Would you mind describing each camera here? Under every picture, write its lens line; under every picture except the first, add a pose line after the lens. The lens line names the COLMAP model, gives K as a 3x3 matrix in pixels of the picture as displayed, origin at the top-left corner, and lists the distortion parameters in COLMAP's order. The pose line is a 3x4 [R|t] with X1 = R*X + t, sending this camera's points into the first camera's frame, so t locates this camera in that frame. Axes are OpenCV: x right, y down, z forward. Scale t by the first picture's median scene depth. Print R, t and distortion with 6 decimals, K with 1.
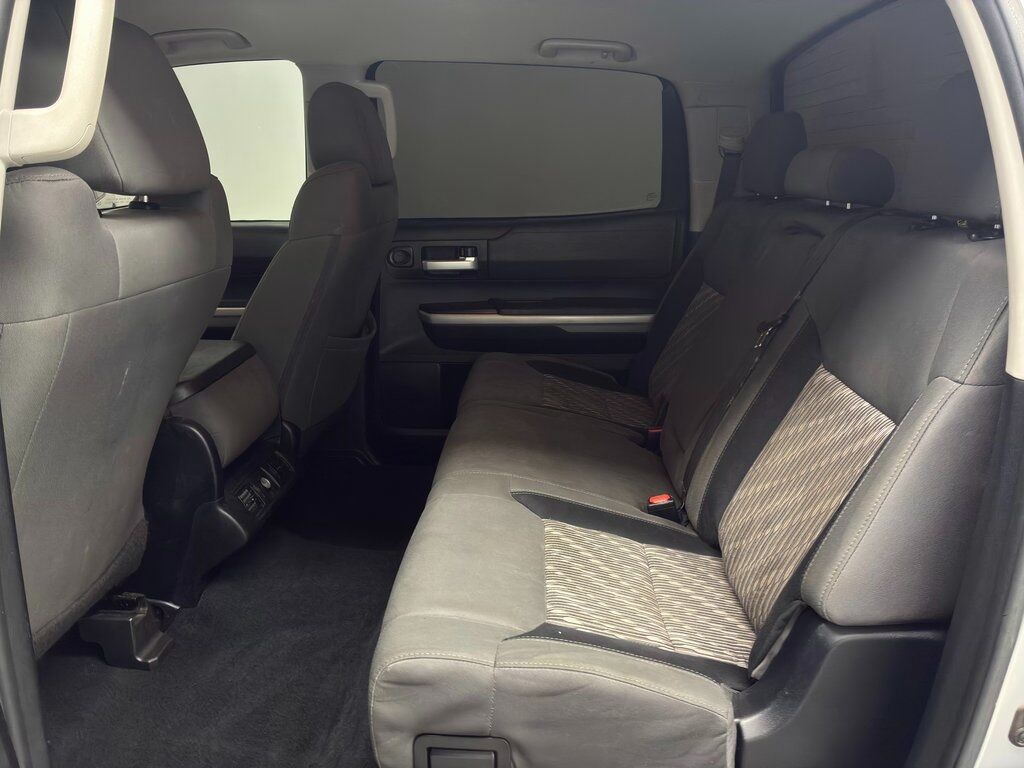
lens RADIAL K [[783.2, 0, 531.2], [0, 783.2, 370.1], [0, 0, 1]] dist [0.041502, -0.026282]
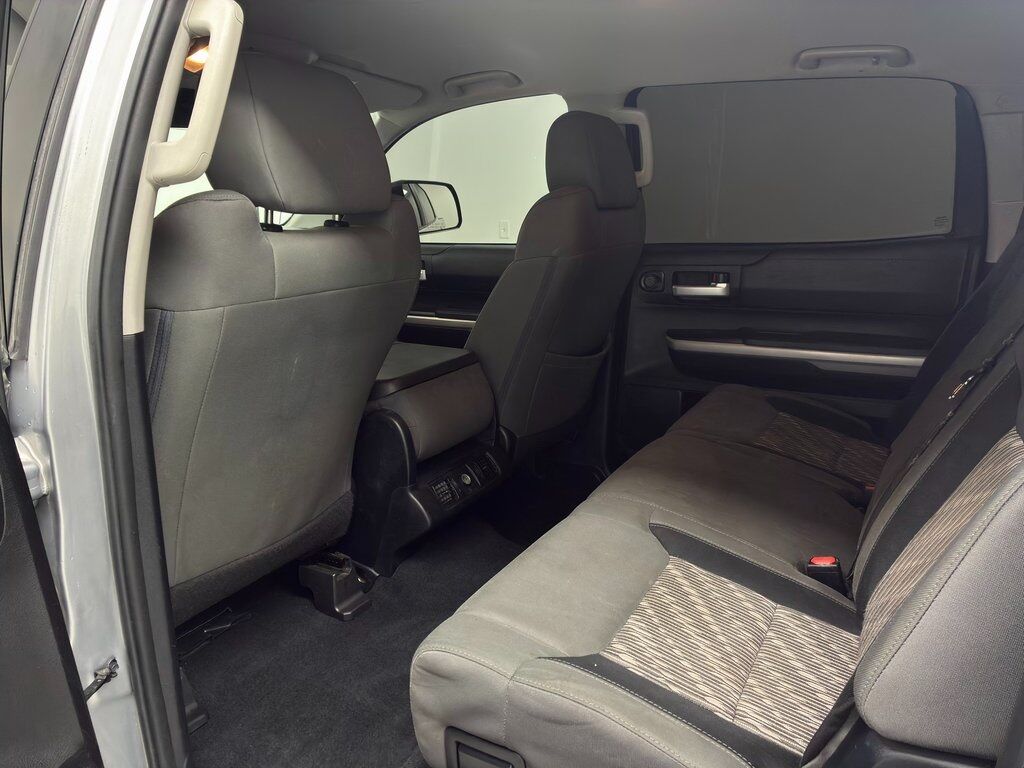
lens RADIAL K [[783.2, 0, 534.2], [0, 783.2, 387.2], [0, 0, 1]] dist [0.041502, -0.026282]
pose [[0.895433, 0.094307, -0.435094, 0.245051], [-0.101006, 0.994856, 0.007762, -0.003058], [0.433587, 0.036996, 0.900352, 0.060912]]
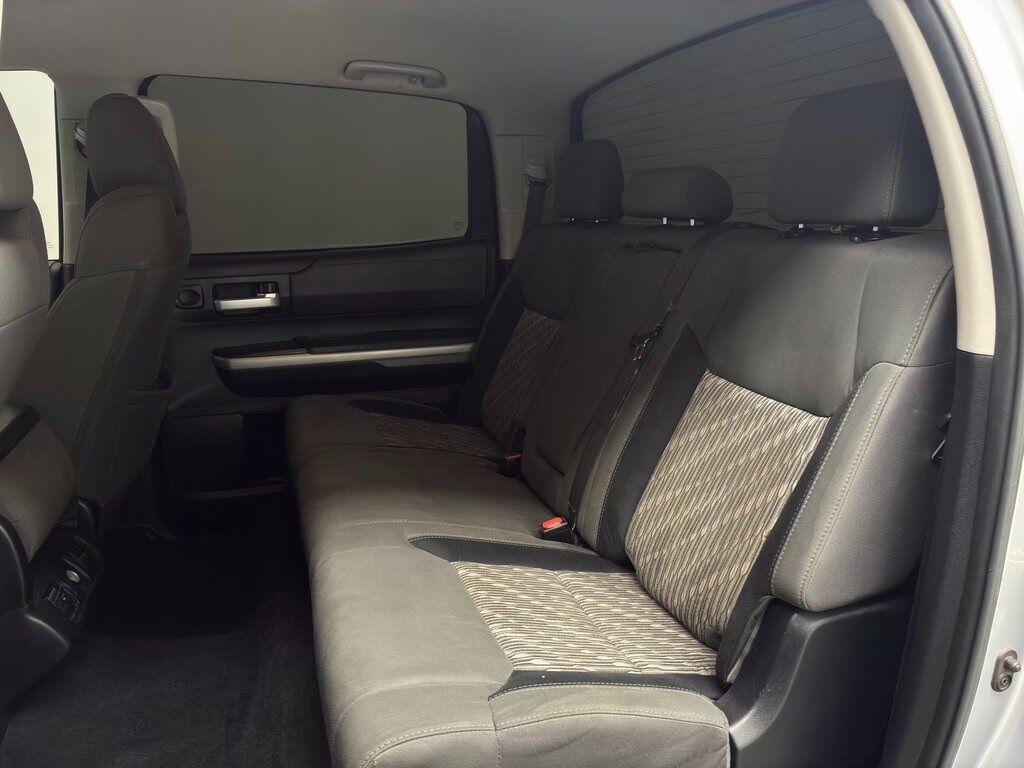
lens RADIAL K [[783.2, 0, 525.9], [0, 783.2, 370.3], [0, 0, 1]] dist [0.041502, -0.026282]
pose [[0.941272, -0.077130, 0.328721, -0.176218], [0.093873, 0.994957, -0.035344, 0.006654], [-0.324337, 0.064126, 0.943766, 0.082837]]
